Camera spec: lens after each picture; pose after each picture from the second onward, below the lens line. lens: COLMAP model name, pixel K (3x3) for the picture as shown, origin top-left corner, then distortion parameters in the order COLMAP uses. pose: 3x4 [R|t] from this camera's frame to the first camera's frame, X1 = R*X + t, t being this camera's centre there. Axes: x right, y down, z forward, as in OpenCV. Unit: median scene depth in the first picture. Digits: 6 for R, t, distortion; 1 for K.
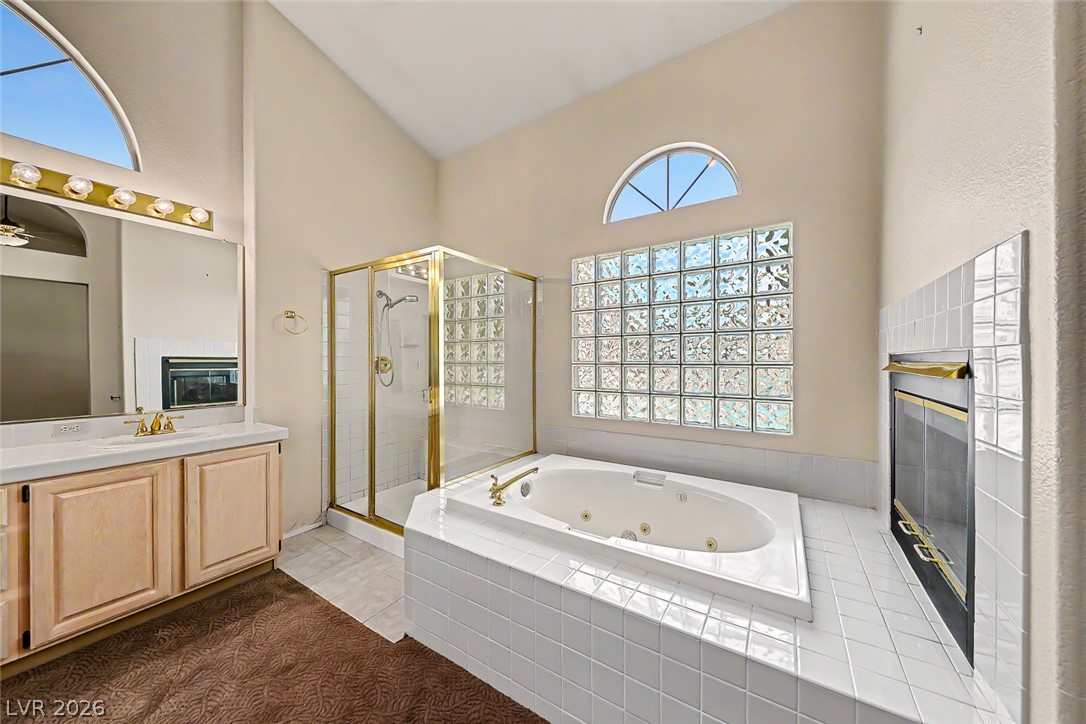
lens RADIAL K [[378.3, 0, 540.4], [0, 378.3, 358.8], [0, 0, 1]] dist [0.001268, -0.000939]
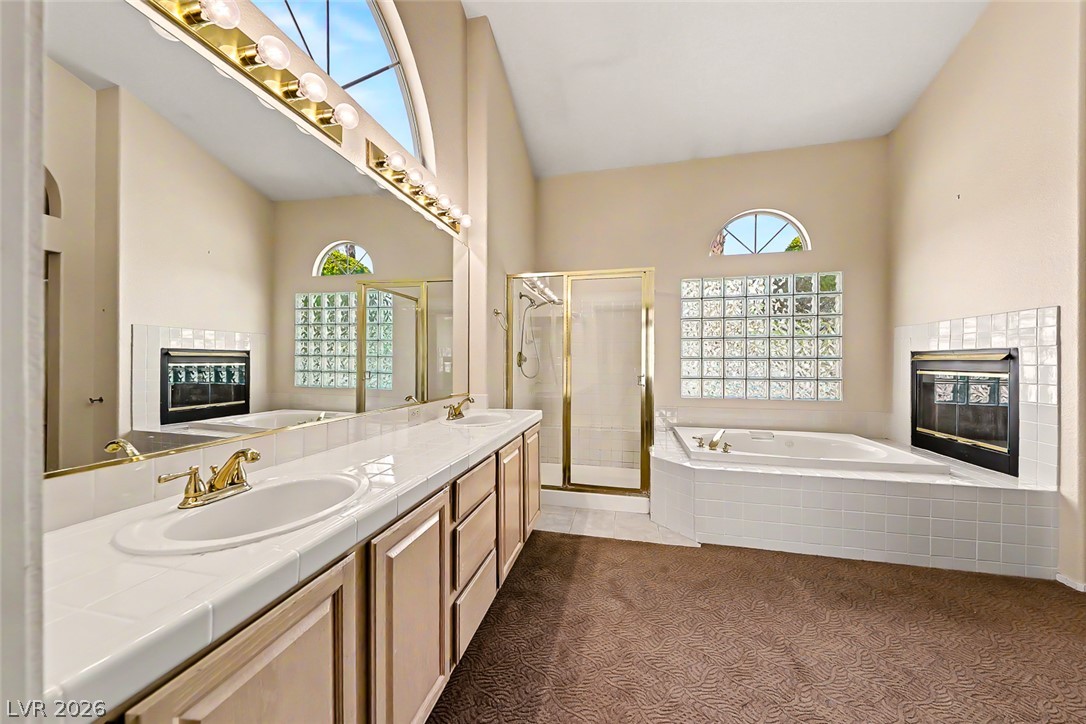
lens RADIAL K [[378.3, 0, 552.7], [0, 378.3, 364.3], [0, 0, 1]] dist [0.001268, -0.000939]
pose [[0.936729, 0.003789, 0.350034, -0.899090], [-0.006843, 0.999949, 0.007488, 0.029718], [-0.349988, -0.009410, 0.936707, -0.092621]]
